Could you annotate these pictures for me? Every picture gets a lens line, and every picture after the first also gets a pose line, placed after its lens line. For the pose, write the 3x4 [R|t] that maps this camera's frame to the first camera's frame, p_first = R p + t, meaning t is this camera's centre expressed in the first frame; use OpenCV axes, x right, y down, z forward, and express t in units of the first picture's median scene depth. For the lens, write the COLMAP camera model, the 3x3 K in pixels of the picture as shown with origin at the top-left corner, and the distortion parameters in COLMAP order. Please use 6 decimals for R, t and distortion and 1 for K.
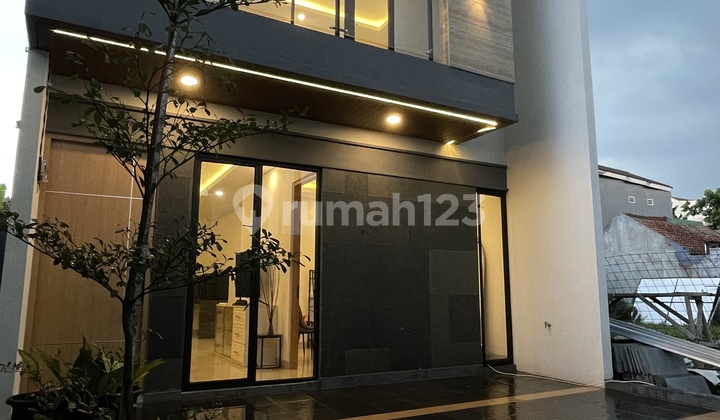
lens RADIAL K [[515.8, 0, 363.8], [0, 515.8, 206.7], [0, 0, 1]] dist [-0.002771, -0.000863]
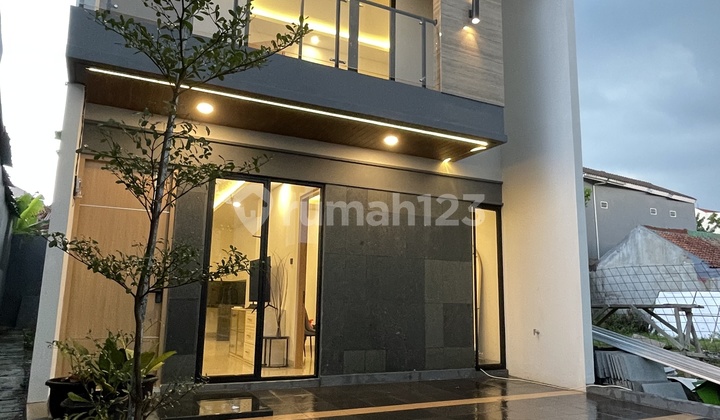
lens RADIAL K [[515.8, 0, 363.8], [0, 515.8, 206.7], [0, 0, 1]] dist [-0.002771, -0.000863]
pose [[0.998868, 0.008183, -0.046869, 0.051171], [-0.008939, 0.999833, -0.015938, -0.010194], [0.046730, 0.016339, 0.998774, -0.087915]]
